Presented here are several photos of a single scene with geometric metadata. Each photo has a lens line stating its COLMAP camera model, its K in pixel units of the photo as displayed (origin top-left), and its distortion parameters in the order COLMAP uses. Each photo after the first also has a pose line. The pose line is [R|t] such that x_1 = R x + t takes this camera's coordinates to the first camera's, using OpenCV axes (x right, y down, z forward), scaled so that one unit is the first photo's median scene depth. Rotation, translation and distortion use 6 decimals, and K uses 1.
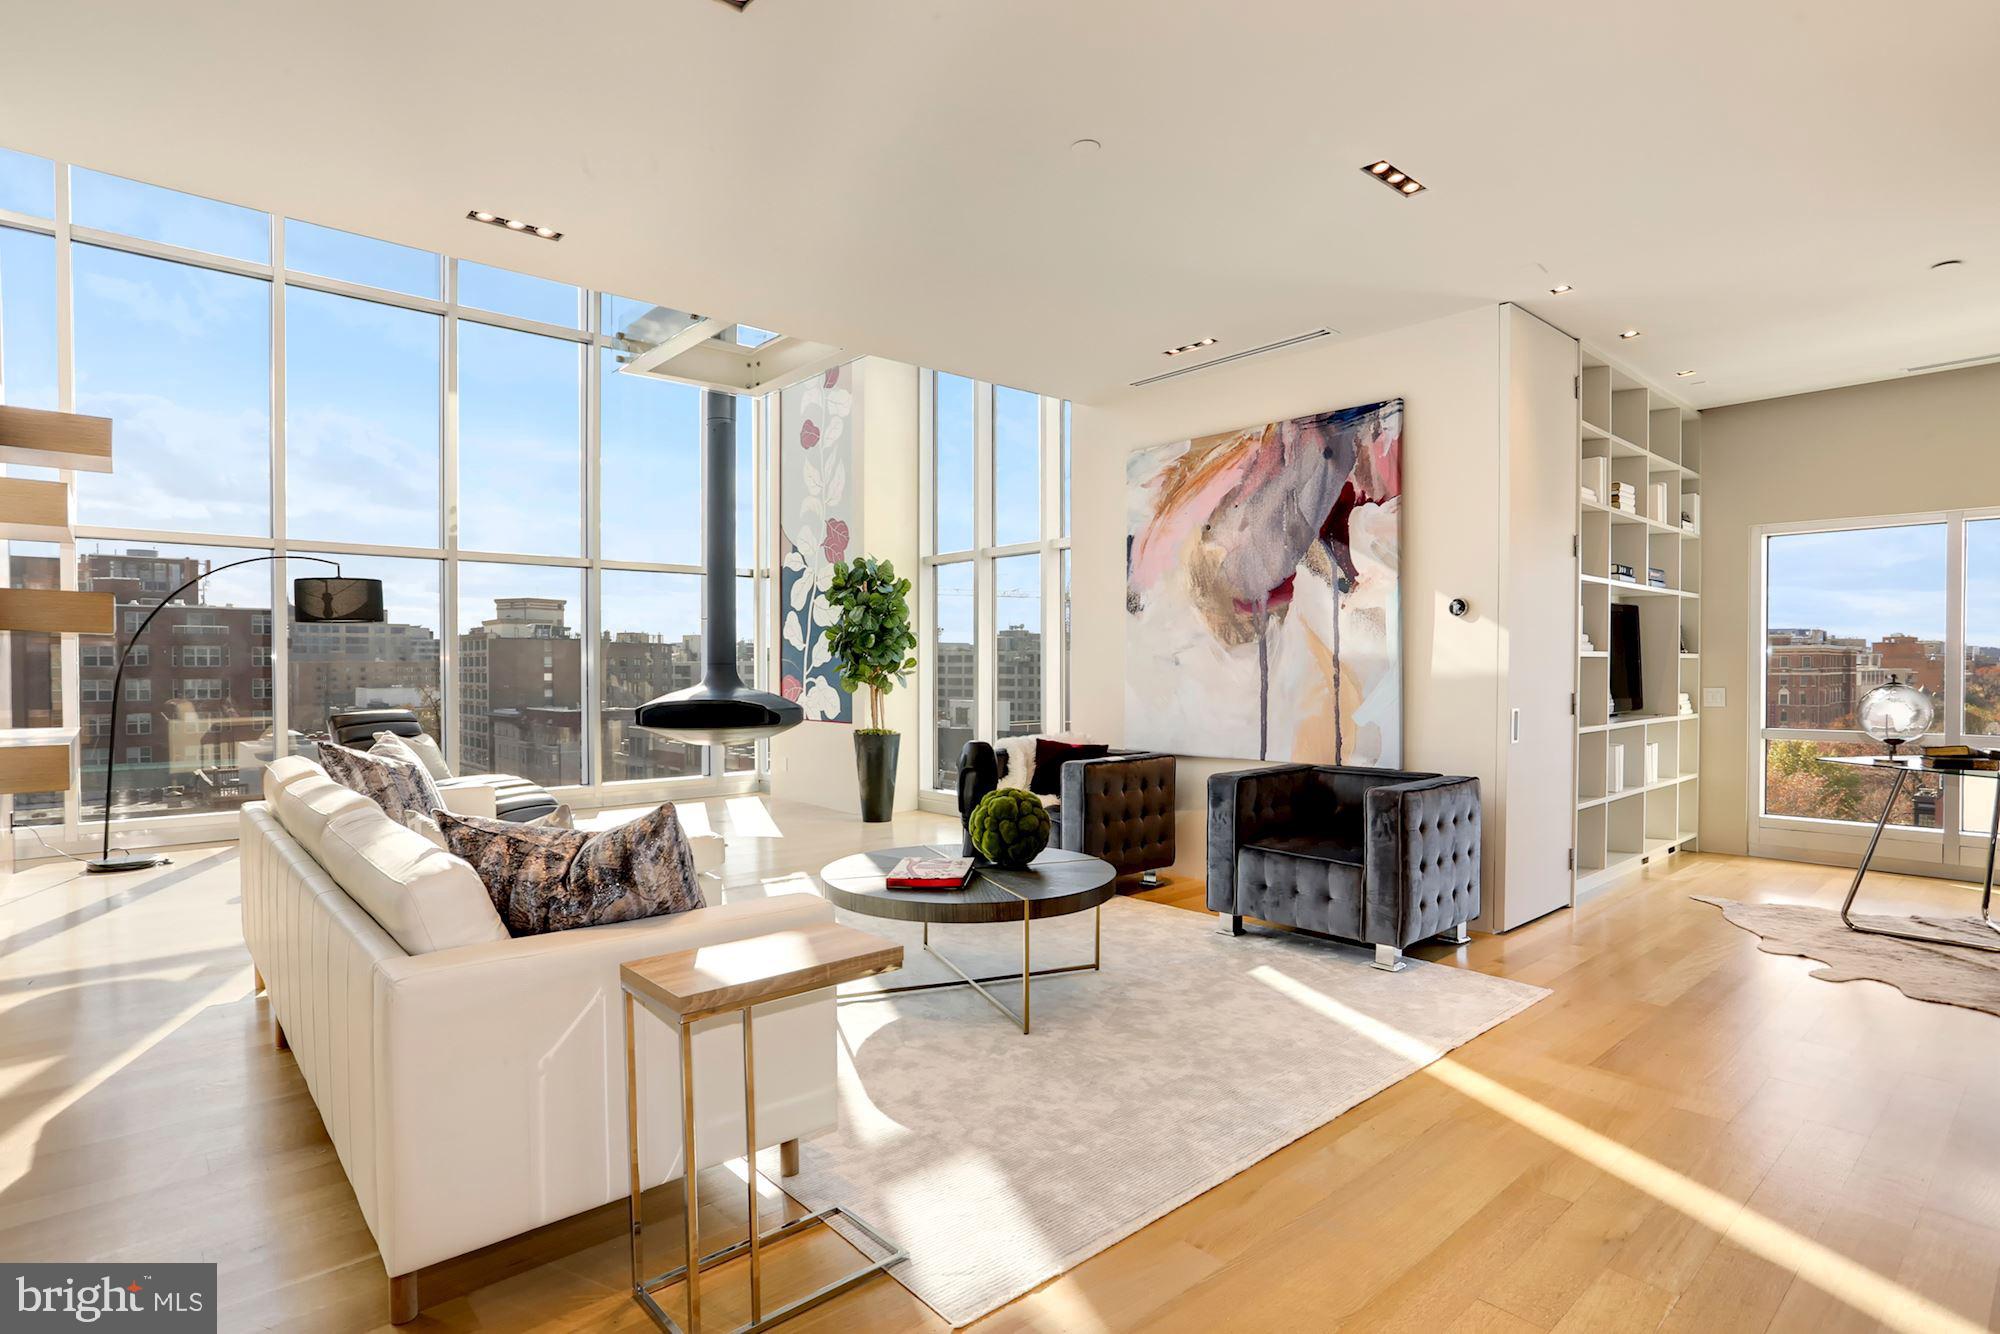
lens RADIAL K [[1010.2, 0, 1012.3], [0, 1010.2, 678.2], [0, 0, 1]] dist [-0.053894, 0.026845]
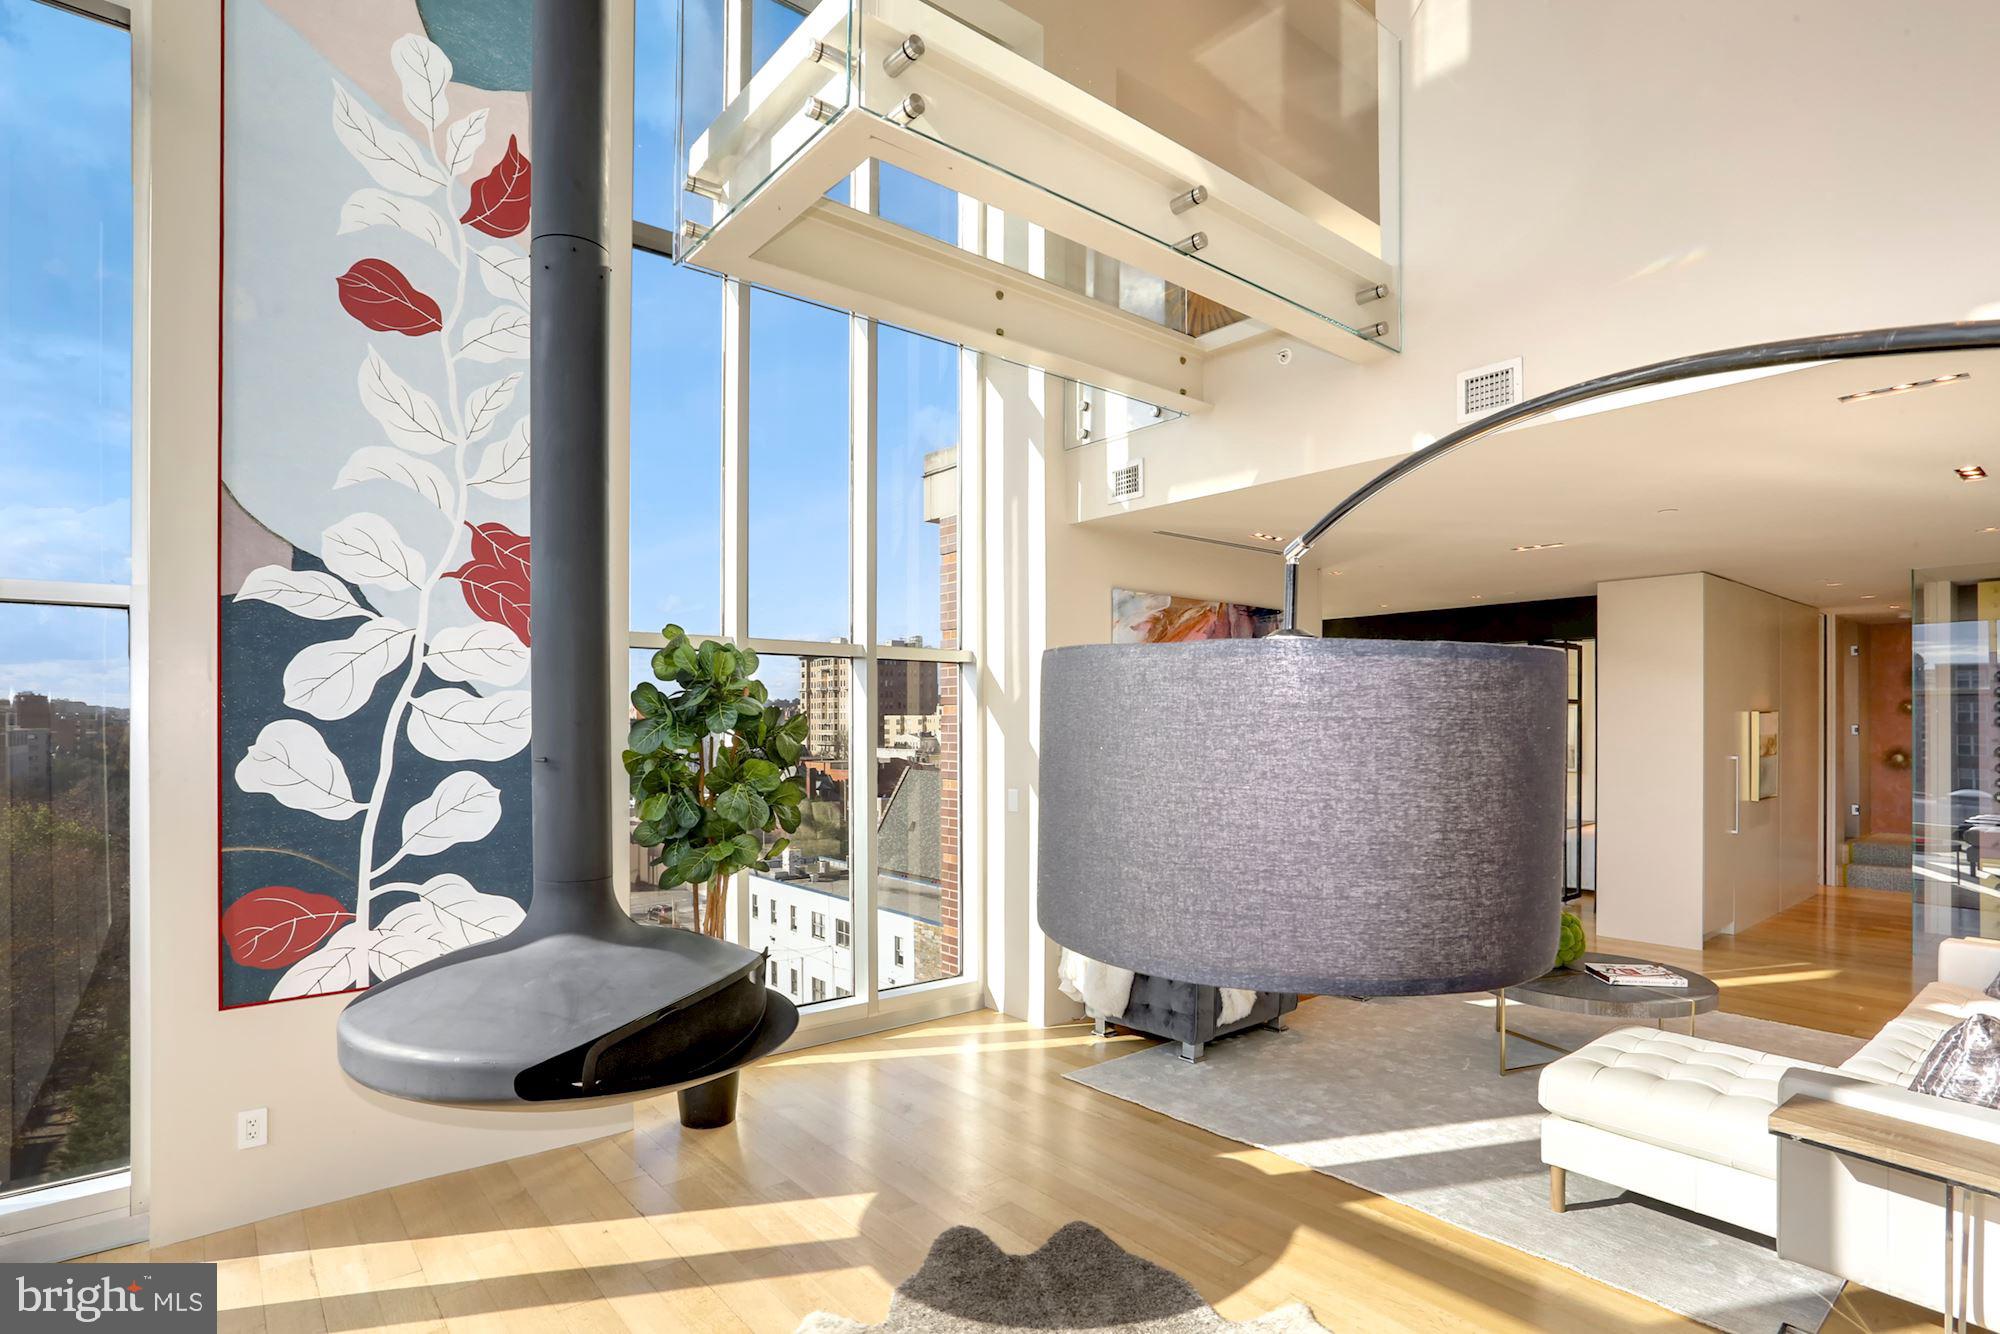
lens RADIAL K [[1010.2, 0, 998.4], [0, 1010.2, 728.4], [0, 0, 1]] dist [-0.053894, 0.026845]
pose [[0.056368, -0.000857, 0.998410, -0.903840], [0.011331, 0.999936, 0.000219, -0.093984], [-0.998346, 0.011301, 0.056374, 1.102645]]
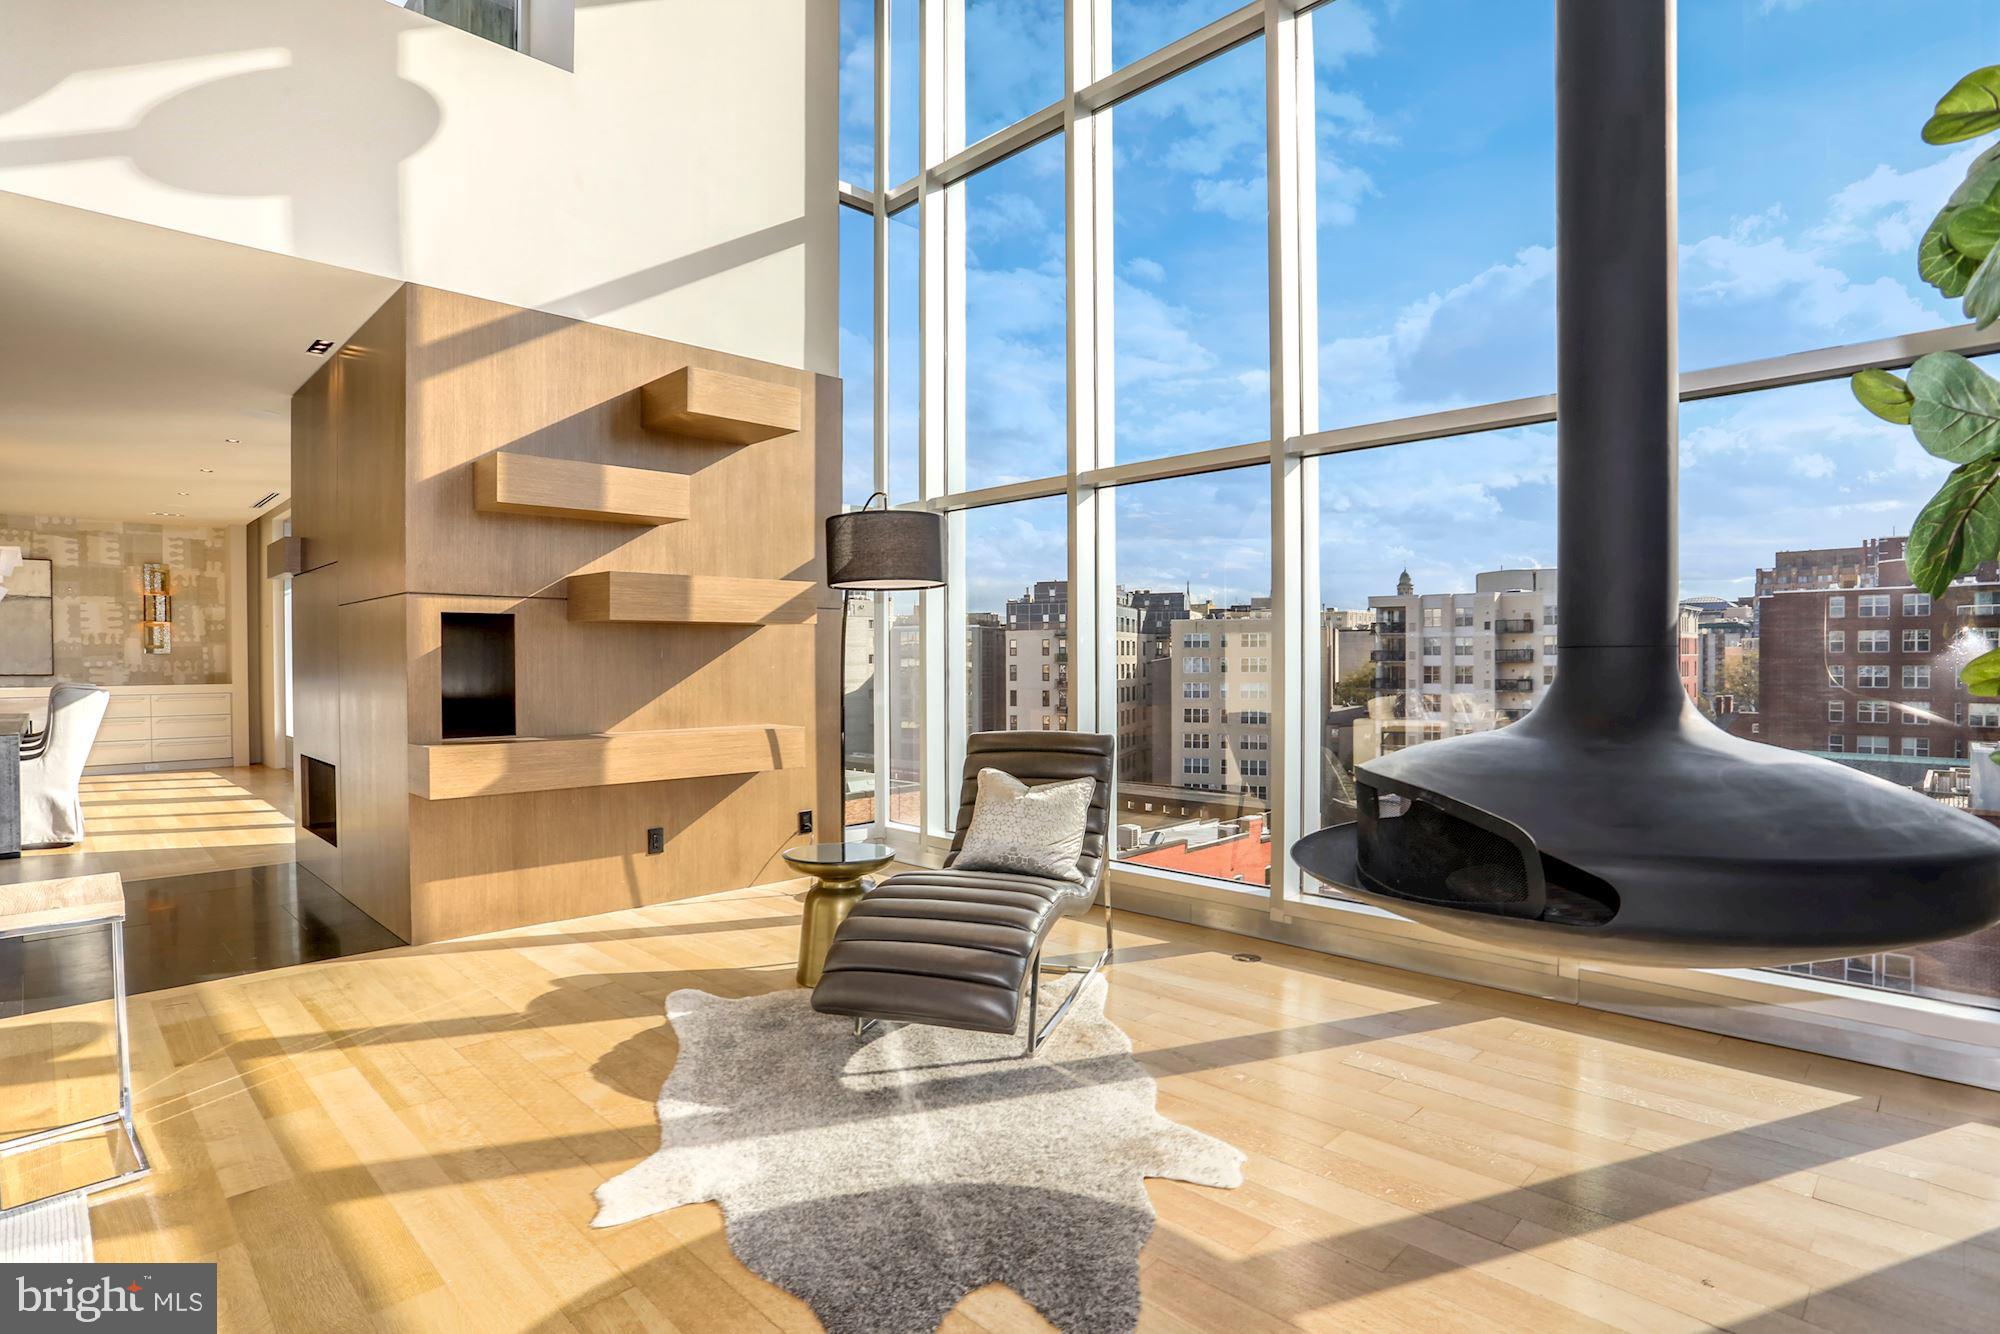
lens RADIAL K [[1010.2, 0, 997.3], [0, 1010.2, 672.9], [0, 0, 1]] dist [-0.053894, 0.026845]
pose [[0.044436, 0.014865, -0.998902, -0.051722], [-0.005889, 0.999876, 0.014617, -0.012251], [0.998995, 0.005233, 0.044518, 1.111910]]
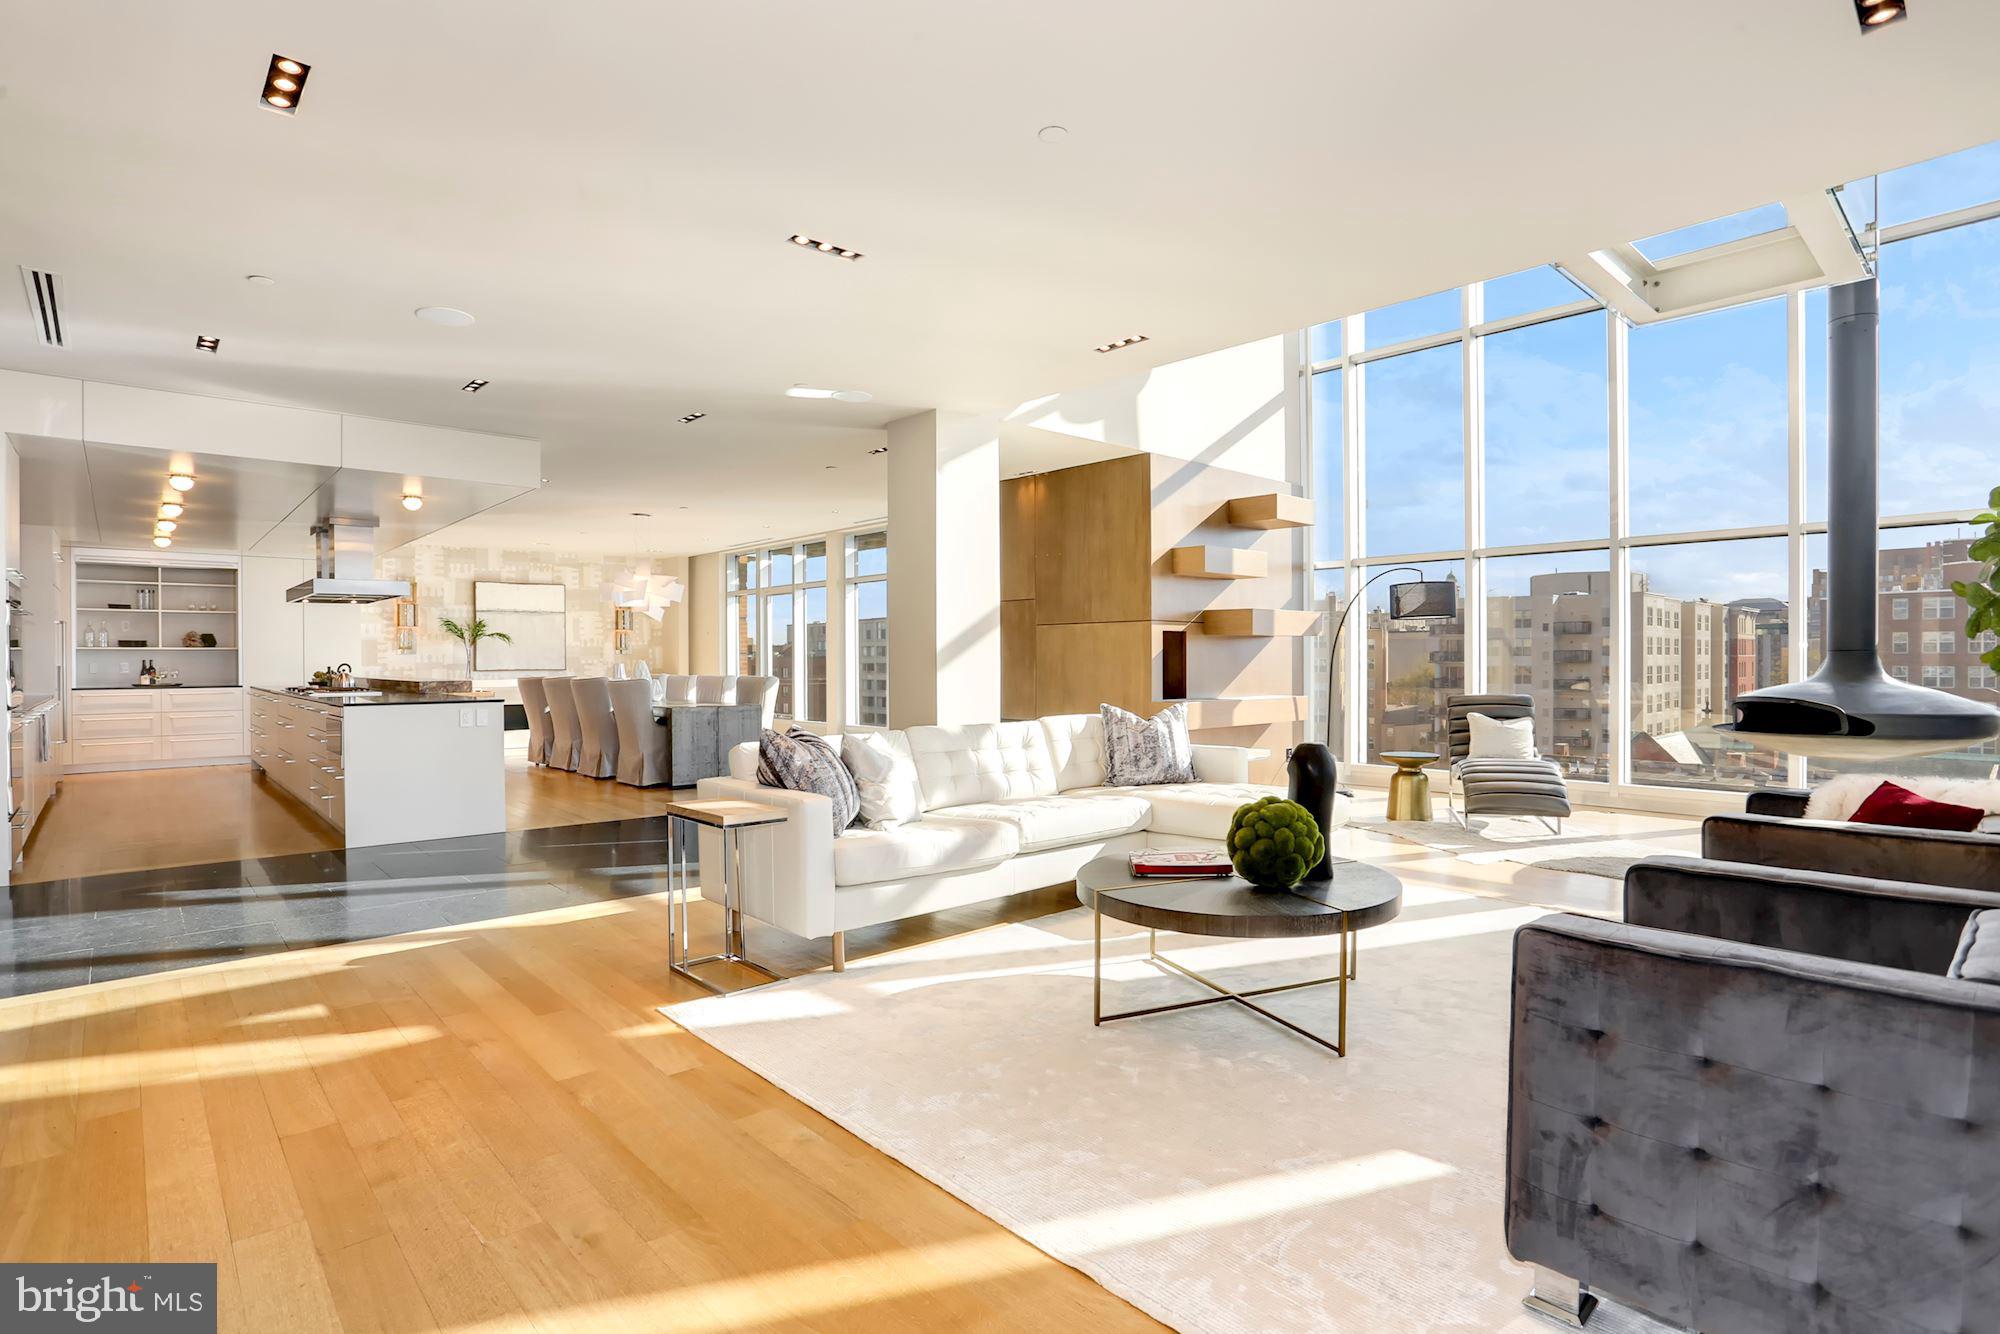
lens RADIAL K [[1010.2, 0, 996.0], [0, 1010.2, 674.4], [0, 0, 1]] dist [-0.053894, 0.026845]
pose [[0.008304, 0.015519, -0.999845, 0.568397], [-0.005996, 0.999862, 0.015470, -0.005187], [0.999948, 0.005866, 0.008396, 0.504569]]
